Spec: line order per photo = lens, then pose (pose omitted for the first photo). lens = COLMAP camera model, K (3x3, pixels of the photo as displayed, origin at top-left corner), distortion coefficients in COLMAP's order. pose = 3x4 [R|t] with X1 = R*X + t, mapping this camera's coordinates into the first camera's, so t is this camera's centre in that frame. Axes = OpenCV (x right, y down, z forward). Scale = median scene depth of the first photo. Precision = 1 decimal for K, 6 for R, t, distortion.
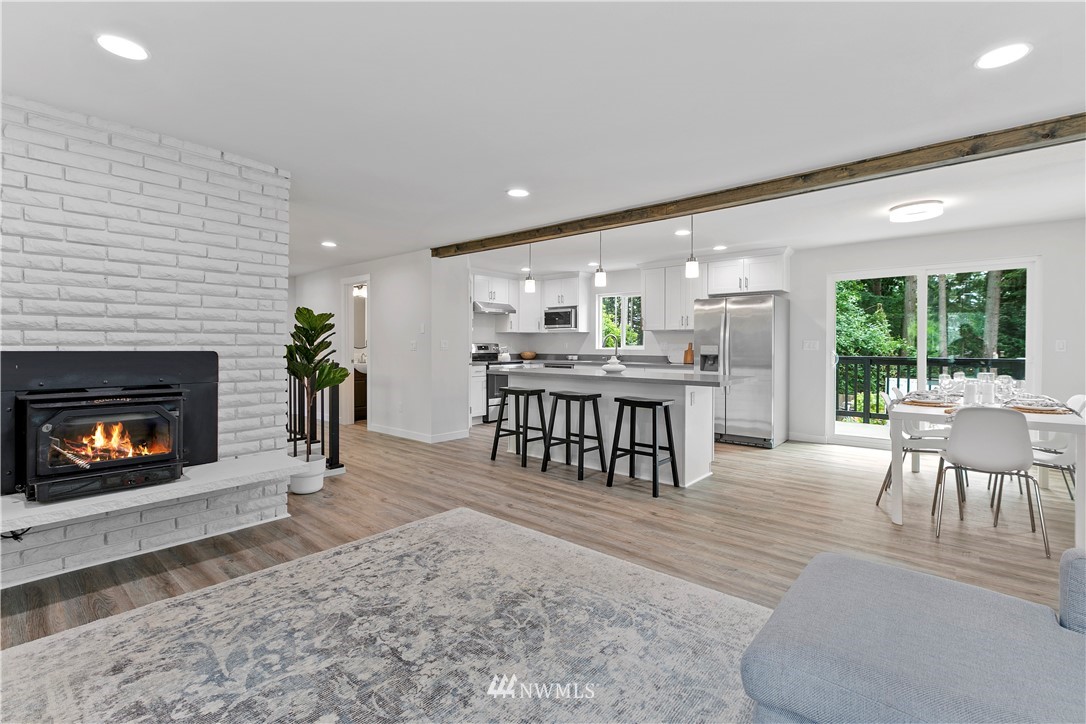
lens RADIAL K [[485.0, 0, 544.6], [0, 485.0, 348.6], [0, 0, 1]] dist [-0.001602, 0.000214]
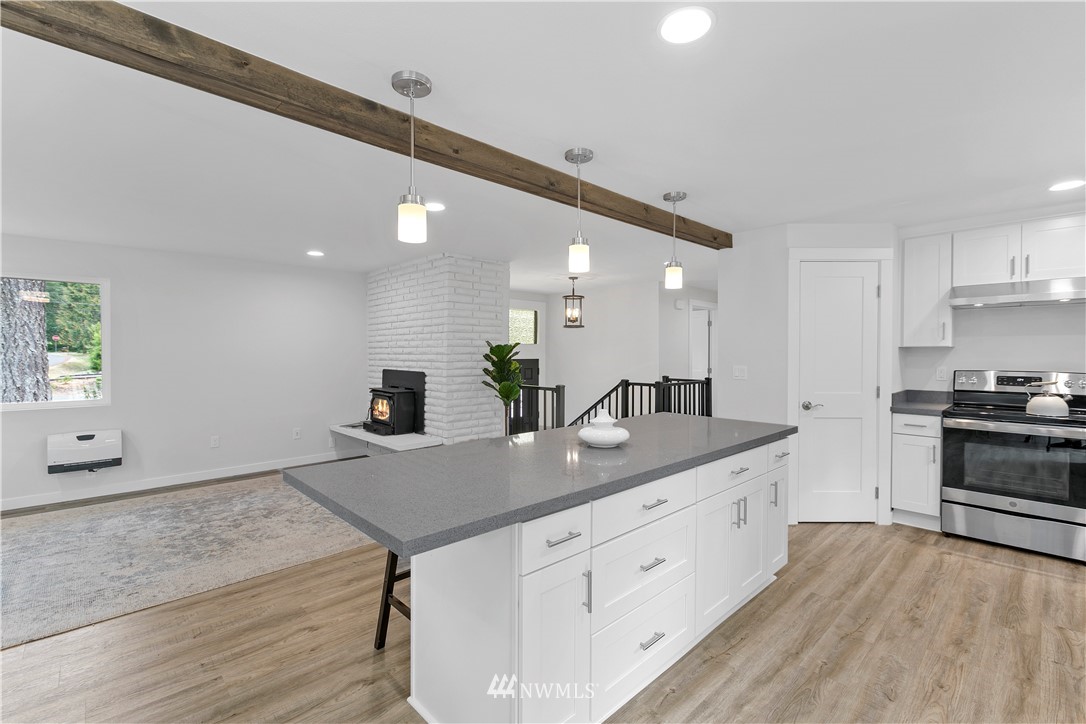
lens RADIAL K [[479.3, 0, 547.9], [0, 479.3, 360.4], [0, 0, 1]] dist [-0.002029, -0.000628]
pose [[-0.096224, 0.013959, -0.995262, 1.139264], [-0.007364, 0.999864, 0.014736, -0.074338], [0.995332, 0.008747, -0.096108, 1.831908]]
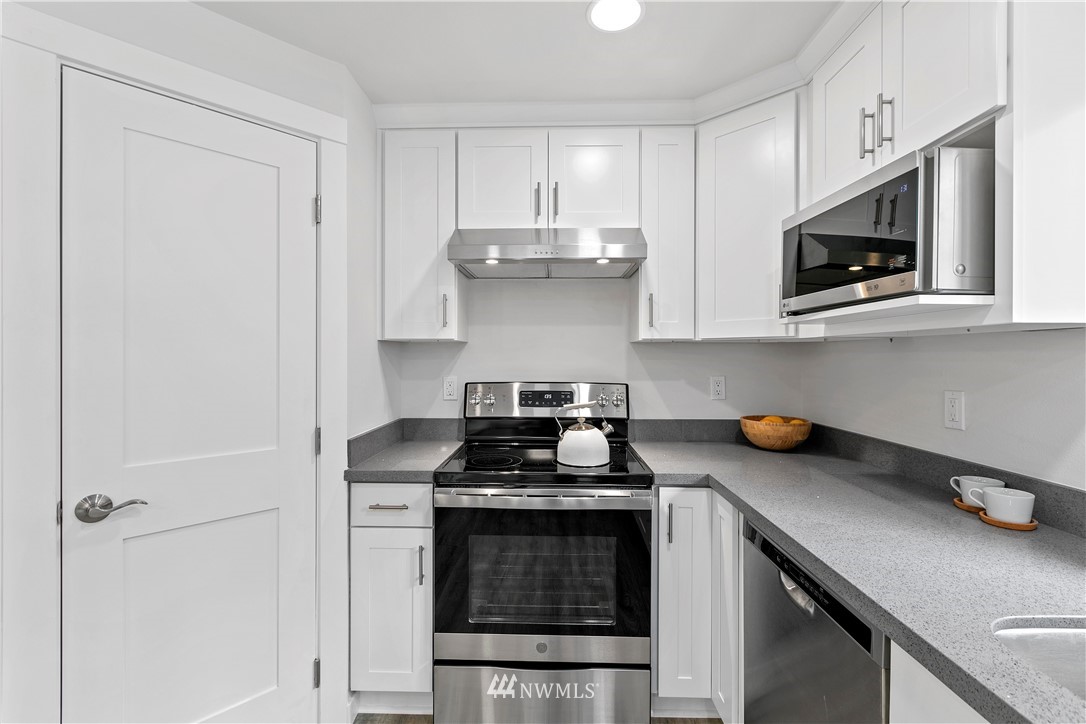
lens RADIAL K [[482.7, 0, 544.9], [0, 482.7, 355.1], [0, 0, 1]] dist [0.001108, 0.000516]
pose [[0.635689, -0.001073, -0.771945, 0.271337], [-0.005610, 0.999966, -0.006010, -0.075395], [0.771925, 0.008151, 0.635661, 2.524975]]
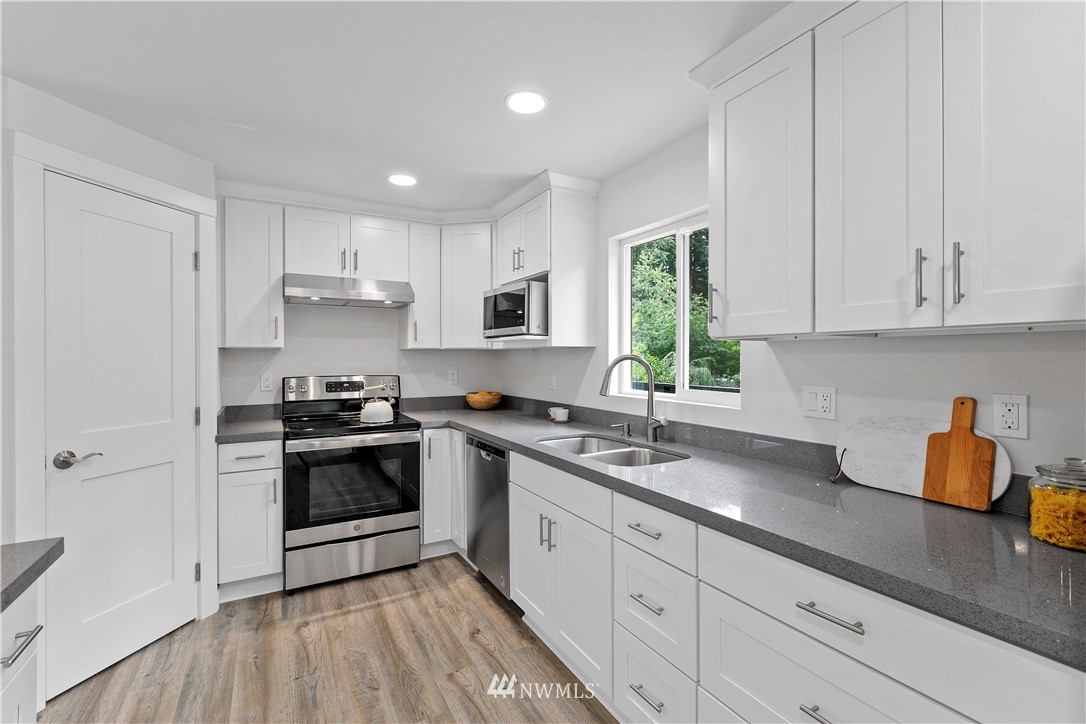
lens RADIAL K [[479.2, 0, 542.7], [0, 479.2, 358.0], [0, 0, 1]] dist [0.001728, -0.000815]
pose [[0.940296, -0.003880, -0.340335, 0.552729], [0.002250, 0.999984, -0.005182, -0.072395], [0.340350, 0.004107, 0.940290, 2.036087]]
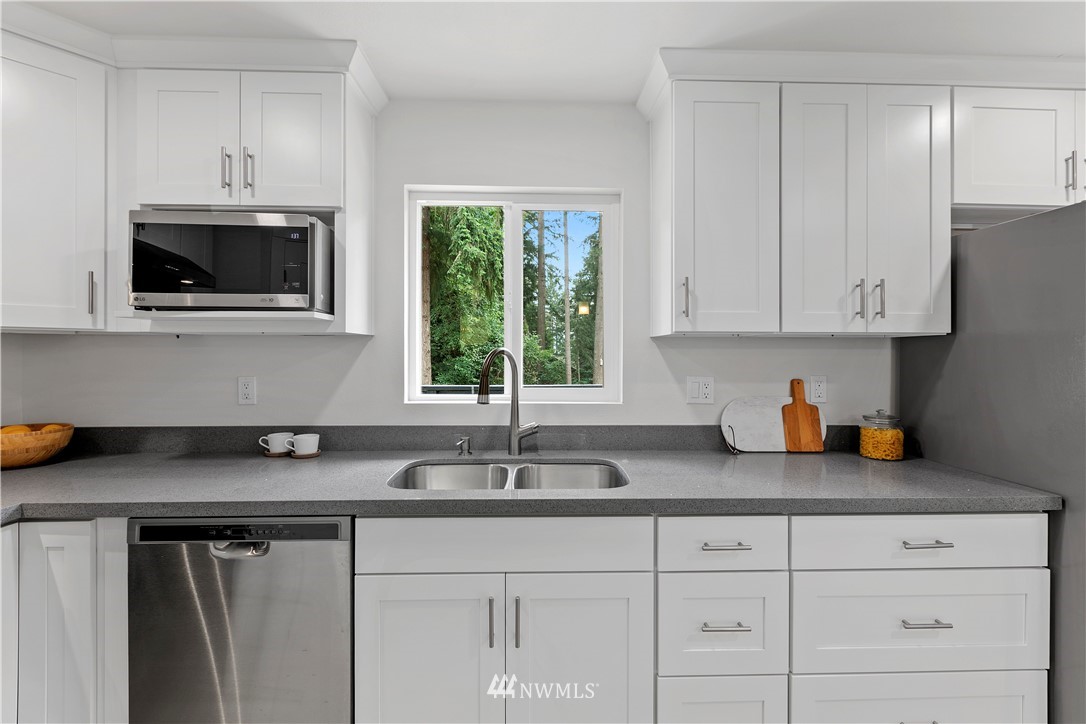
lens RADIAL K [[482.7, 0, 544.9], [0, 482.7, 355.1], [0, 0, 1]] dist [0.001108, 0.000516]
pose [[0.741238, -0.004083, 0.671230, -0.022546], [0.003258, 0.999992, 0.002485, -0.074222], [-0.671235, 0.000345, 0.741245, 2.369962]]
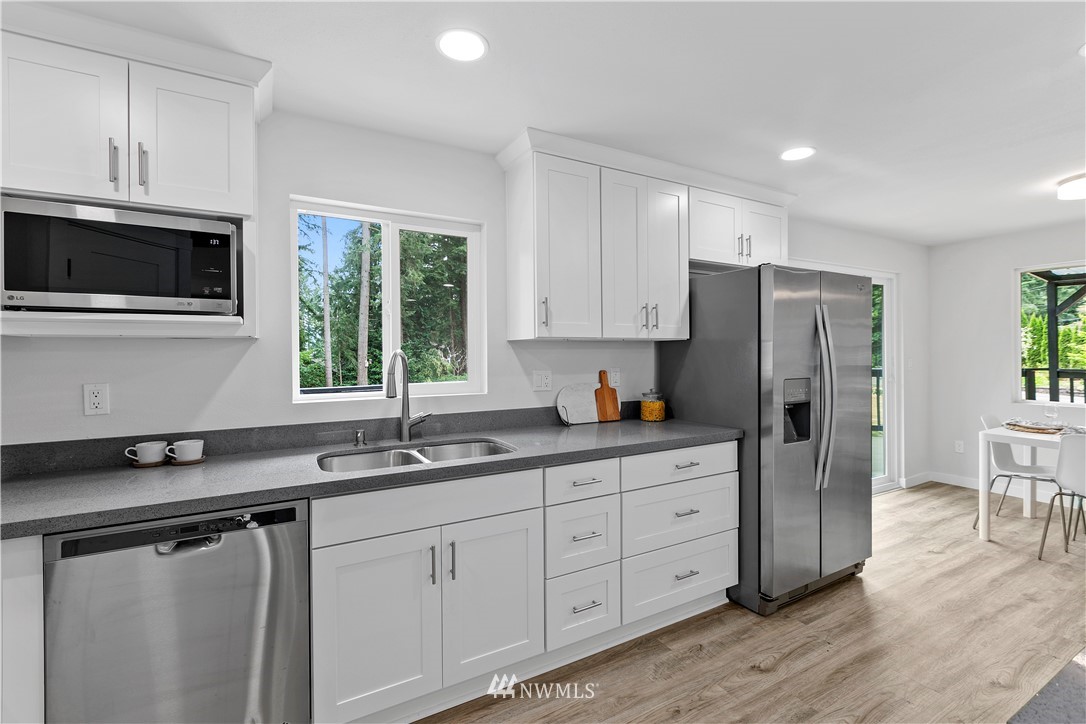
lens RADIAL K [[479.2, 0, 542.7], [0, 479.2, 358.0], [0, 0, 1]] dist [0.001728, -0.000815]
pose [[0.353164, -0.015833, 0.935427, -0.270622], [0.014442, 0.999830, 0.011471, -0.075126], [-0.935450, 0.009458, 0.353333, 2.416219]]
